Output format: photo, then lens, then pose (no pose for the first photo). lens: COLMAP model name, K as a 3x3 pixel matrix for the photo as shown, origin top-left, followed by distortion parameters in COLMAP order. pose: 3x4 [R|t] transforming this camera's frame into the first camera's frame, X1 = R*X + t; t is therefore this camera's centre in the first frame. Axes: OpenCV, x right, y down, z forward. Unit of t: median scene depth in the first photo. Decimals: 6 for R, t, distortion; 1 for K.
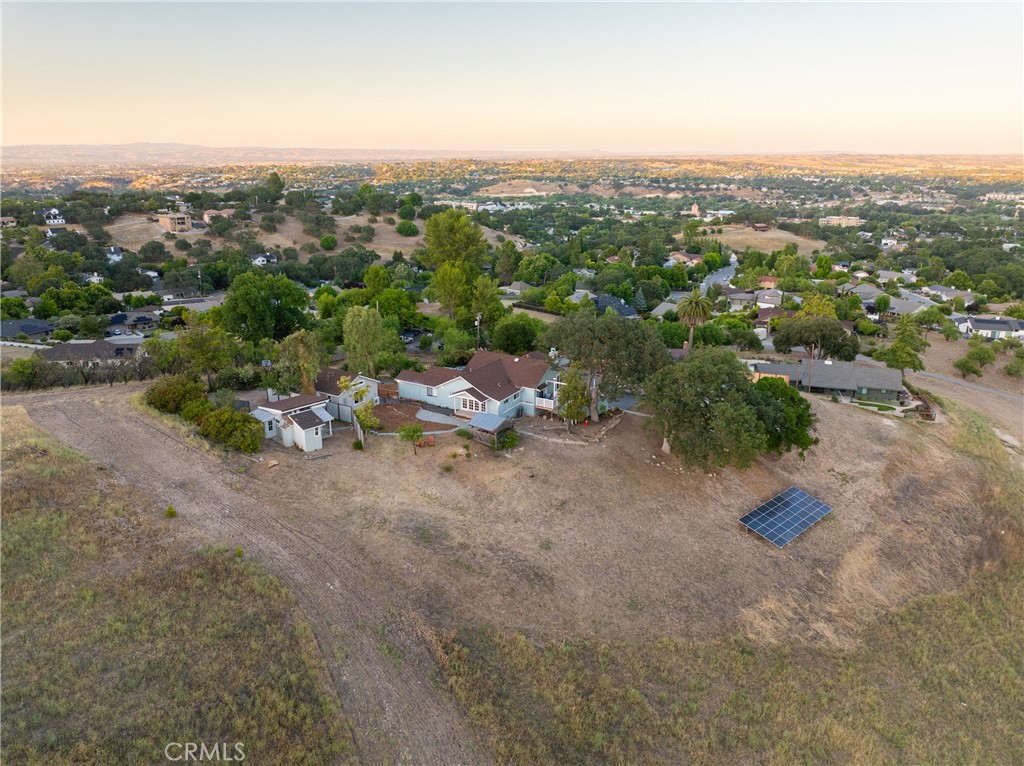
lens RADIAL K [[718.1, 0, 515.6], [0, 718.1, 377.0], [0, 0, 1]] dist [-0.038474, 0.003445]
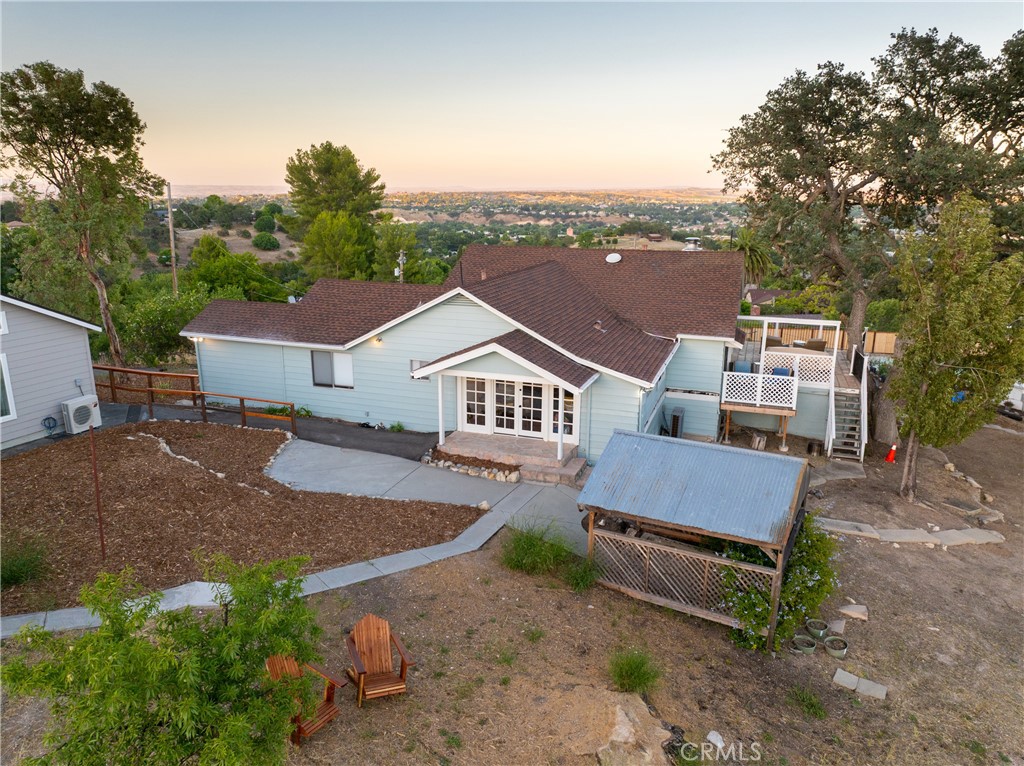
lens RADIAL K [[718.1, 0, 515.6], [0, 718.1, 377.0], [0, 0, 1]] dist [-0.038474, 0.003445]
pose [[0.983348, -0.044229, 0.176270, -0.015882], [0.052517, 0.997710, -0.042633, 0.006091], [-0.173981, 0.051180, 0.983418, 0.120471]]
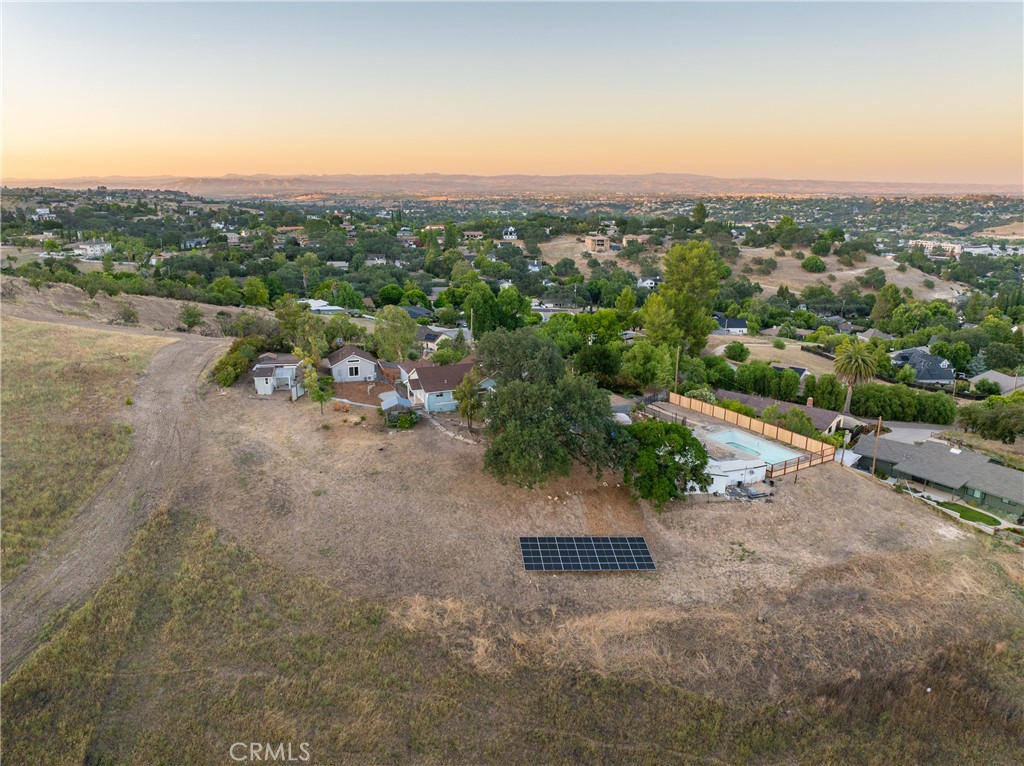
lens RADIAL K [[718.1, 0, 515.6], [0, 718.1, 377.0], [0, 0, 1]] dist [-0.038474, 0.003445]
pose [[0.791511, 0.158632, -0.590209, 0.121854], [-0.182558, 0.983004, 0.019382, -0.006438], [0.583253, 0.092407, 0.807018, 0.019084]]
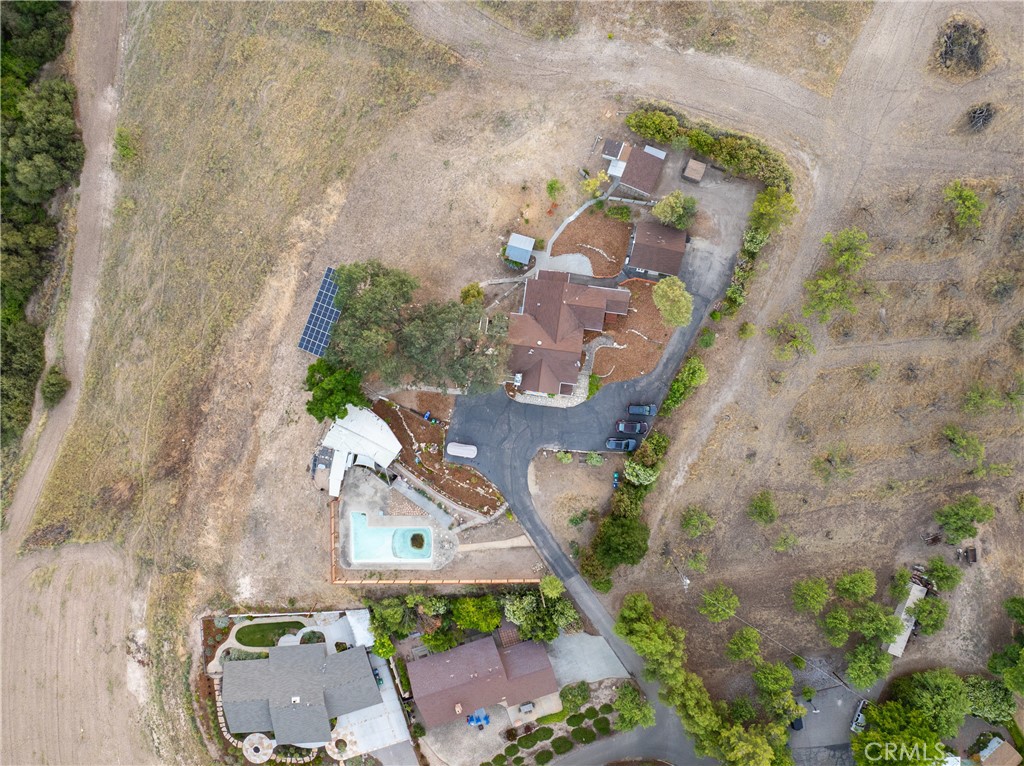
lens RADIAL K [[718.1, 0, 515.6], [0, 718.1, 377.0], [0, 0, 1]] dist [-0.038474, 0.003445]
pose [[-0.927800, 0.372705, -0.016706, 0.012926], [-0.129440, -0.279581, 0.951357, -0.188912], [0.349905, 0.884831, 0.307638, 0.115603]]
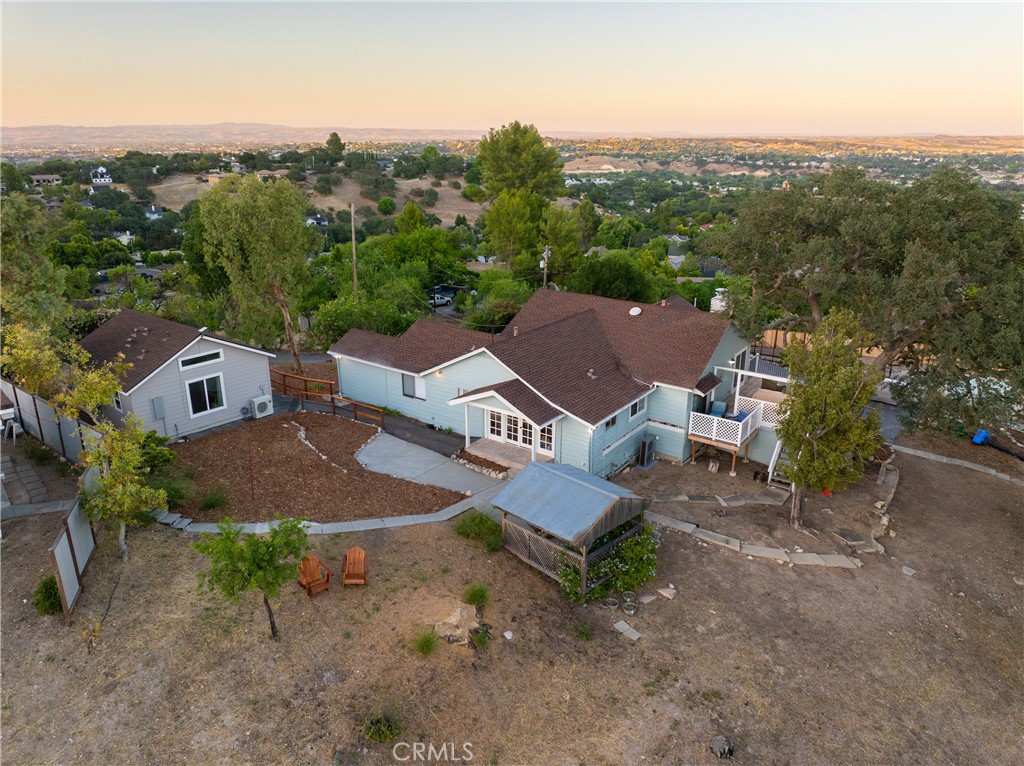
lens RADIAL K [[718.1, 0, 515.6], [0, 718.1, 377.0], [0, 0, 1]] dist [-0.038474, 0.003445]
pose [[0.994856, 0.033084, -0.095740, -0.004224], [-0.030786, 0.999204, 0.025381, 0.000655], [0.096504, -0.022303, 0.995083, 0.101505]]
